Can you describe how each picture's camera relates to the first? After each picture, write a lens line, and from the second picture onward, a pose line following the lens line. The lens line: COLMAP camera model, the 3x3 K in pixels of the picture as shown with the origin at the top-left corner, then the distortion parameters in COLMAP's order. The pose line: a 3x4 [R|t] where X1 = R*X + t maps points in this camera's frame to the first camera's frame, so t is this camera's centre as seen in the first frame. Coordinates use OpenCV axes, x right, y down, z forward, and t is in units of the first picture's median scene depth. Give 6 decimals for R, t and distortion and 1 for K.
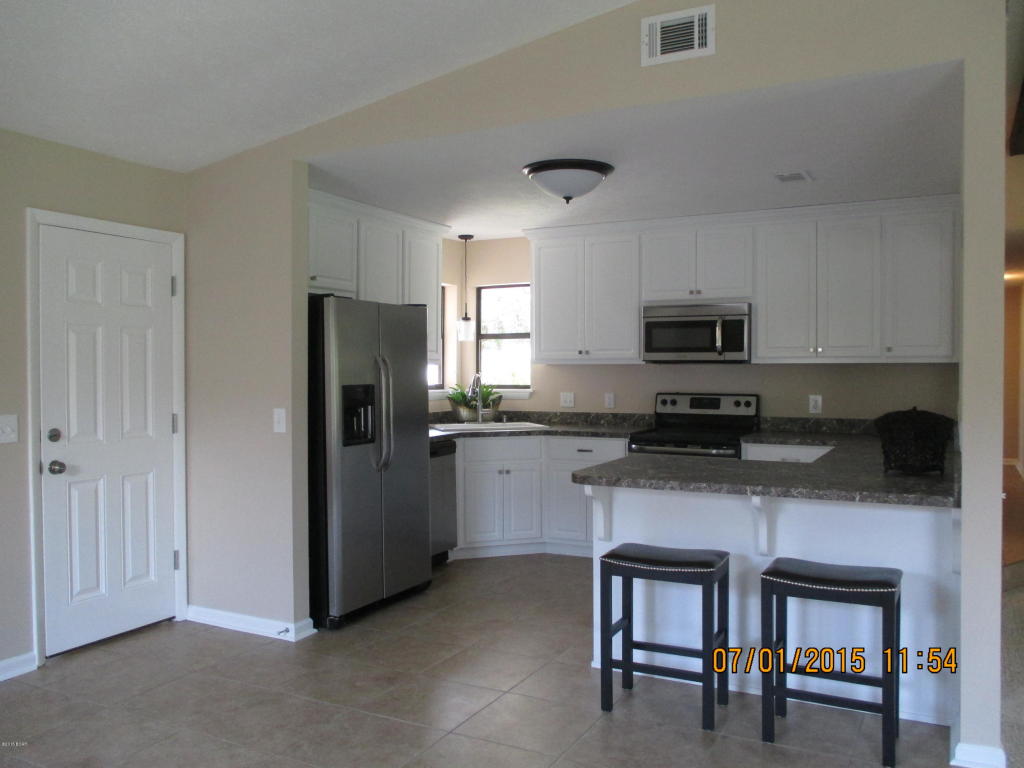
lens RADIAL K [[856.9, 0, 496.8], [0, 856.9, 385.8], [0, 0, 1]] dist [-0.022927, -0.008961]
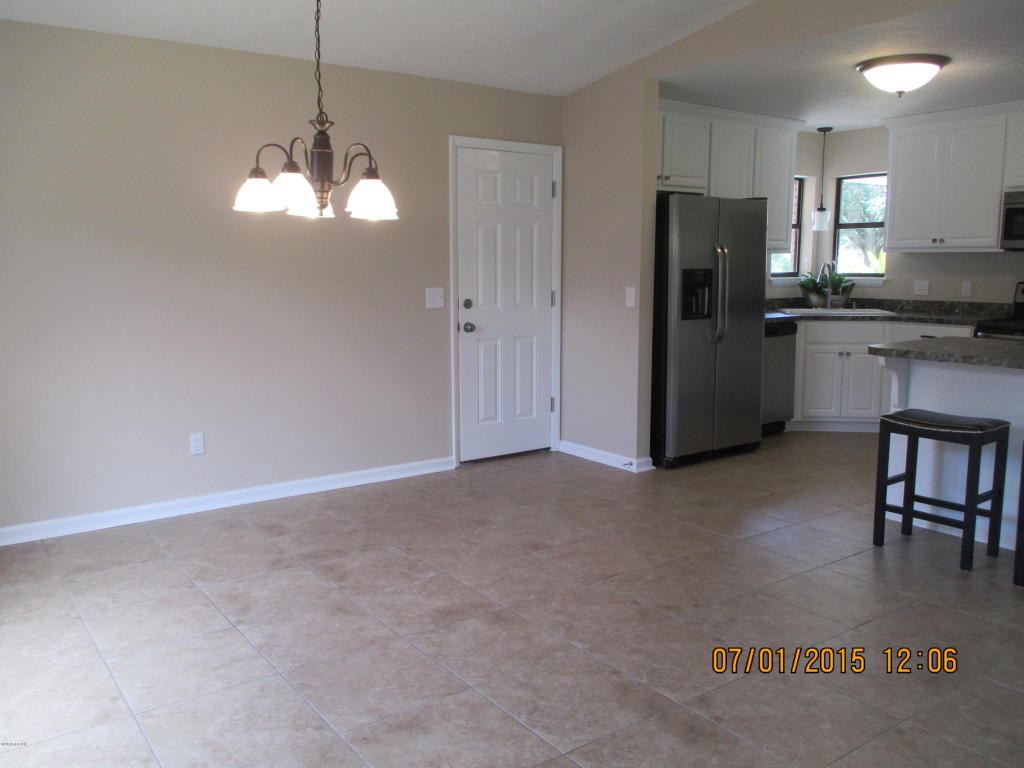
lens RADIAL K [[853.1, 0, 497.8], [0, 853.1, 383.2], [0, 0, 1]] dist [-0.023928, 0.001736]
pose [[0.896735, 0.062128, -0.438185, 0.090715], [-0.008629, 0.992364, 0.123043, 0.010262], [0.442484, -0.106556, 0.890424, -0.146746]]
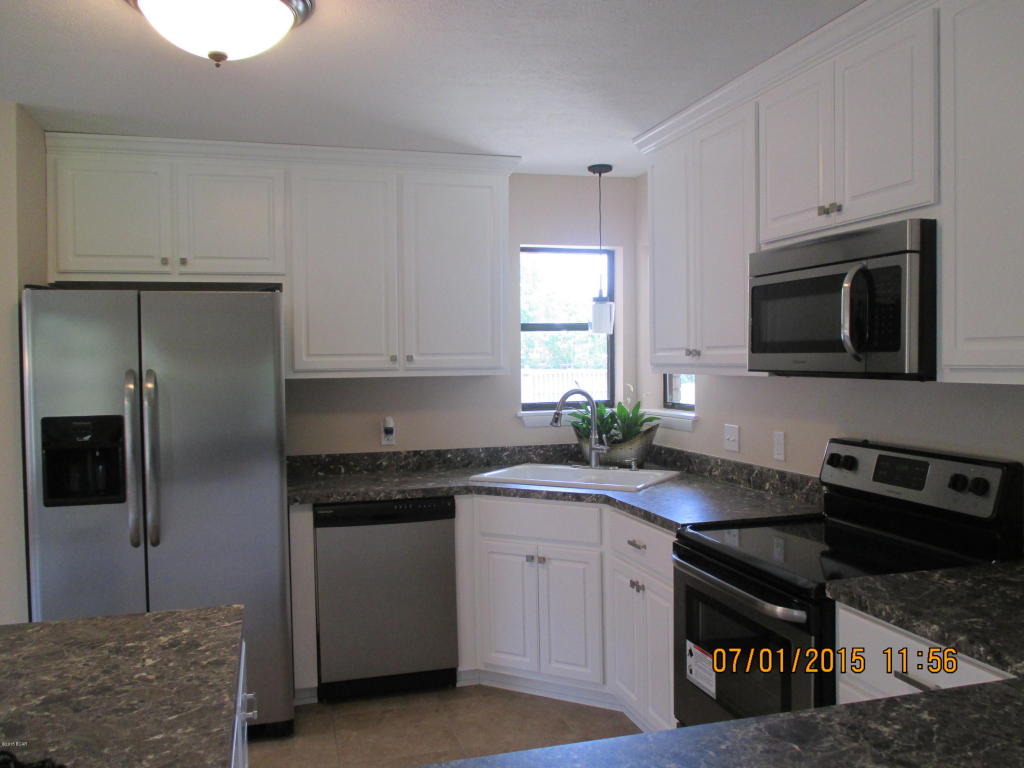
lens RADIAL K [[841.4, 0, 512.0], [0, 841.4, 384.0], [0, 0, 1]] dist [0.000587, -0.005545]
pose [[0.698349, 0.014404, -0.715613, 0.422335], [-0.003303, 0.999852, 0.016902, -0.030269], [0.715750, -0.009440, 0.698293, 0.603601]]
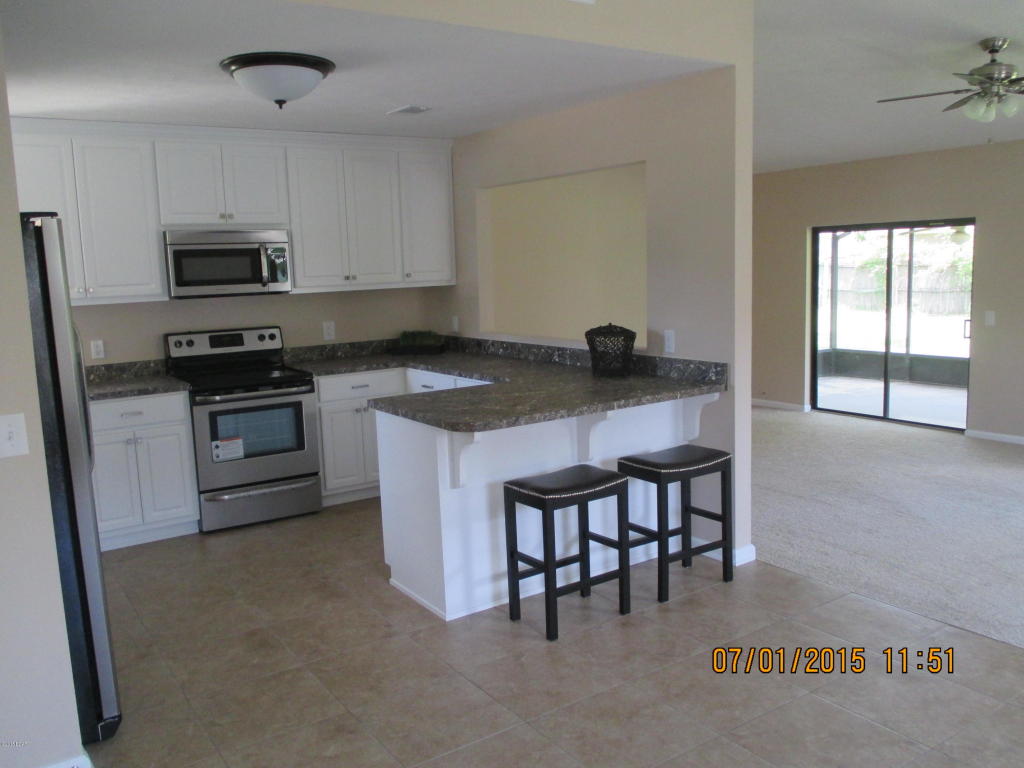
lens RADIAL K [[865.9, 0, 511.5], [0, 865.9, 388.8], [0, 0, 1]] dist [-0.011264, -0.005202]
pose [[0.455701, -0.144054, 0.878399, -0.447279], [0.054364, 0.989480, 0.134067, -0.036683], [-0.888471, -0.013341, 0.458738, 0.327692]]
